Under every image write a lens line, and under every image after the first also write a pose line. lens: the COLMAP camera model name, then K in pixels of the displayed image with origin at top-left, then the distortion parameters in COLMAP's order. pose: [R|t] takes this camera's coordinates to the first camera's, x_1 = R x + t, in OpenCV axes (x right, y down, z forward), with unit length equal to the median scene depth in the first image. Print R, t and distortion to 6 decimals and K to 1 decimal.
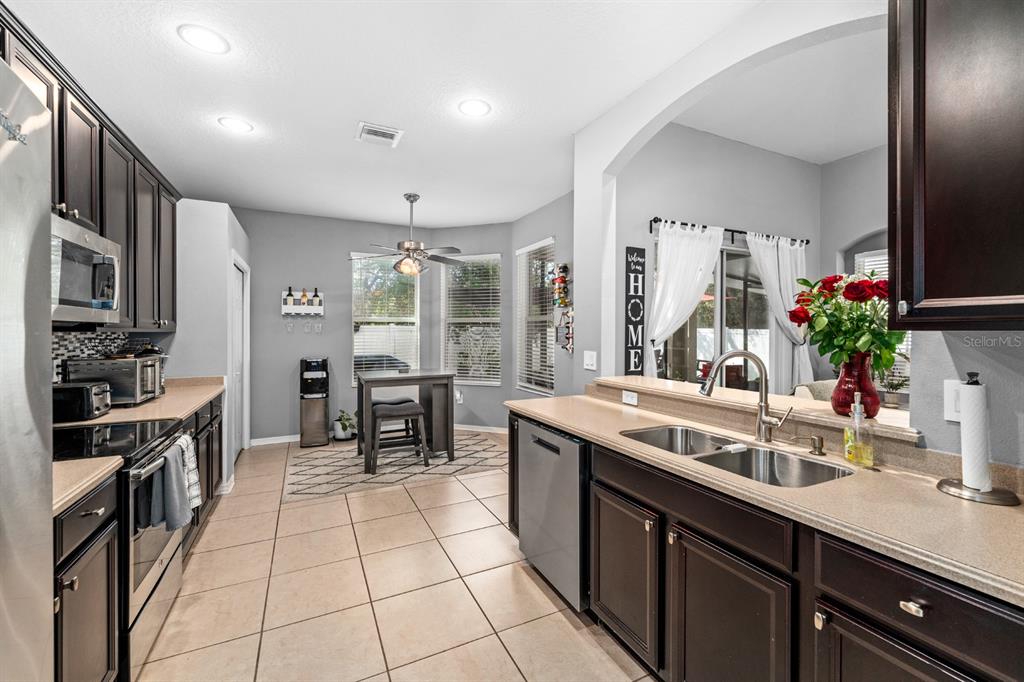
lens RADIAL K [[416.3, 0, 510.3], [0, 416.3, 331.3], [0, 0, 1]] dist [-0.010537, 0.000231]
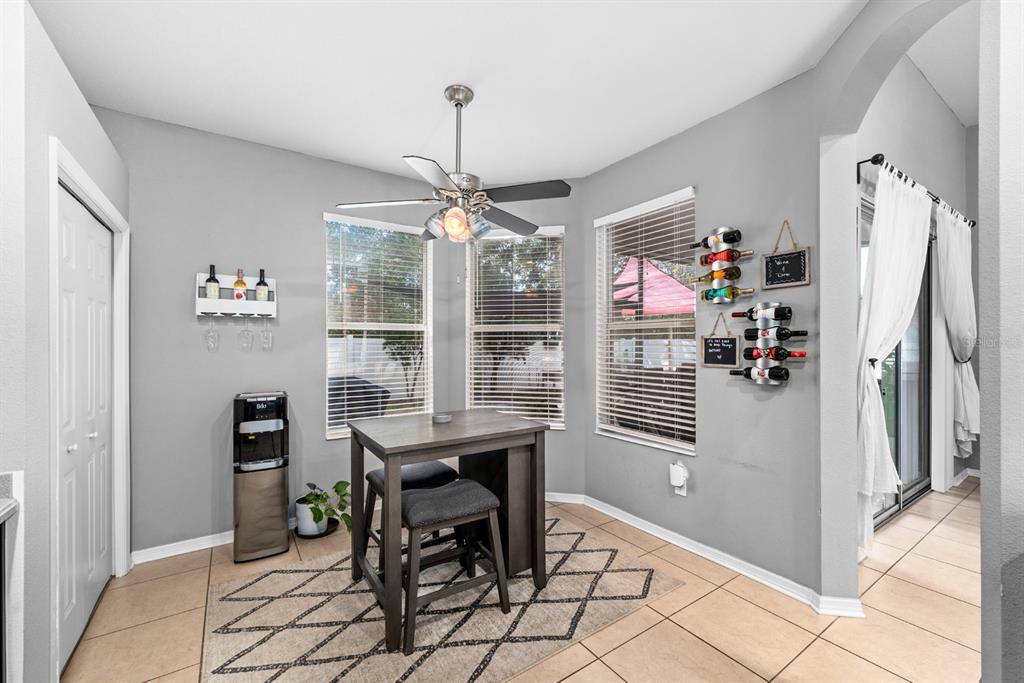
lens RADIAL K [[416.3, 0, 513.7], [0, 416.3, 344.0], [0, 0, 1]] dist [-0.010537, 0.000231]
pose [[0.990552, -0.001731, 0.137128, -0.241174], [0.001425, 0.999996, 0.002328, -0.003670], [-0.137131, -0.002111, 0.990551, 0.459783]]
